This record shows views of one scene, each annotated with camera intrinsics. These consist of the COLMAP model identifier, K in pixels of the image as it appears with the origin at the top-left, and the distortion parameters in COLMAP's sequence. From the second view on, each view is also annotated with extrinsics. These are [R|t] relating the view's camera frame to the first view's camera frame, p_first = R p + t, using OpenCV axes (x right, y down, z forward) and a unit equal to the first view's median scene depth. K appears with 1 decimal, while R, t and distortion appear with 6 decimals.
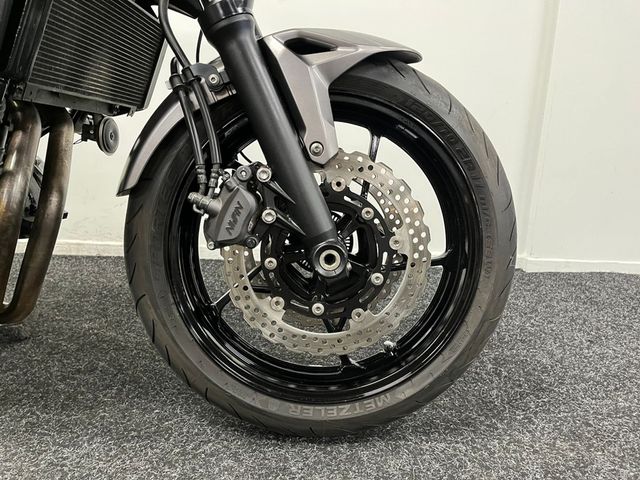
lens RADIAL K [[489.0, 0, 317.9], [0, 489.0, 237.2], [0, 0, 1]] dist [0.060882, -0.076189]
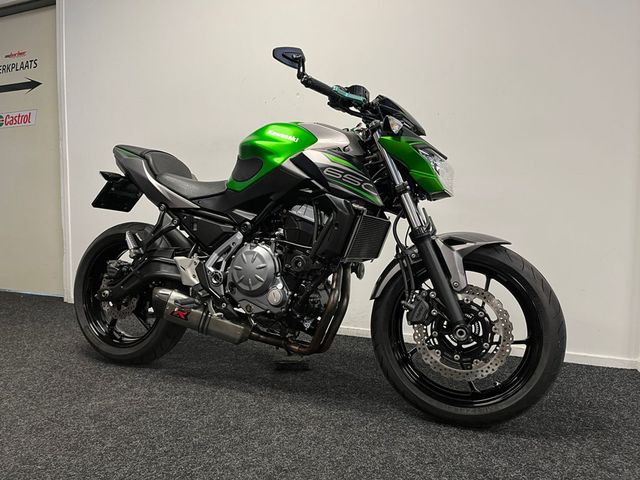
lens RADIAL K [[489.0, 0, 317.9], [0, 489.0, 237.2], [0, 0, 1]] dist [0.060882, -0.076189]
pose [[0.932272, 0.005264, -0.361720, 0.217318], [-0.080798, 0.977665, -0.194017, 0.101349], [0.352620, 0.210103, 0.911875, -1.349386]]
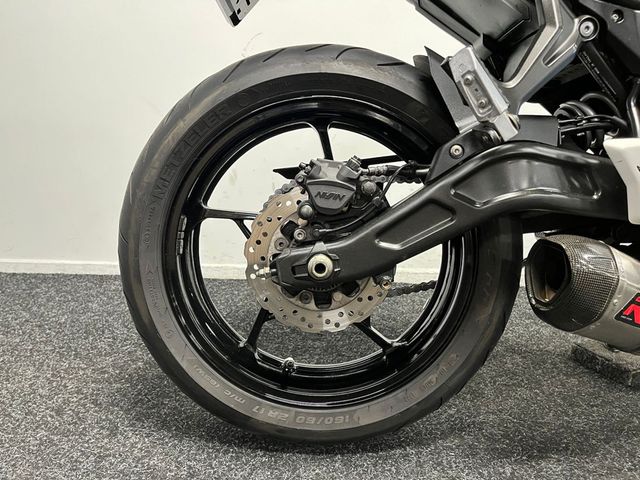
lens RADIAL K [[489.0, 0, 317.9], [0, 489.0, 237.2], [0, 0, 1]] dist [0.060882, -0.076189]
pose [[0.999142, -0.004883, 0.041120, -2.119338], [0.006370, 0.999328, -0.036106, -0.059619], [-0.040916, 0.036336, 0.998502, 0.068907]]
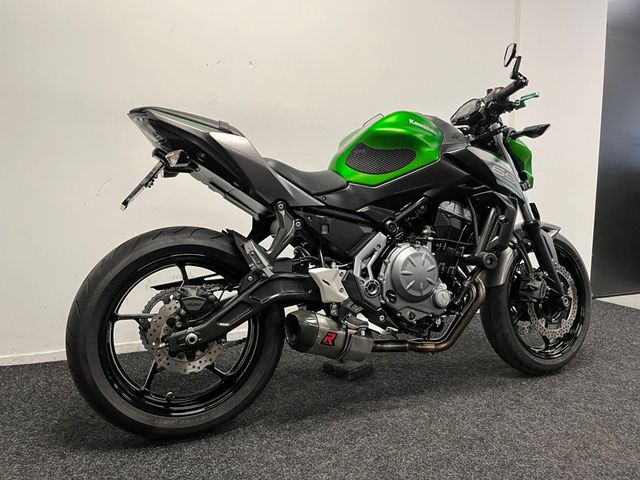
lens RADIAL K [[489.0, 0, 317.9], [0, 489.0, 237.2], [0, 0, 1]] dist [0.060882, -0.076189]
pose [[0.903050, -0.054508, 0.426062, -2.438195], [0.118547, 0.985018, -0.125244, -0.132337], [-0.412852, 0.163610, 0.895983, -1.035241]]
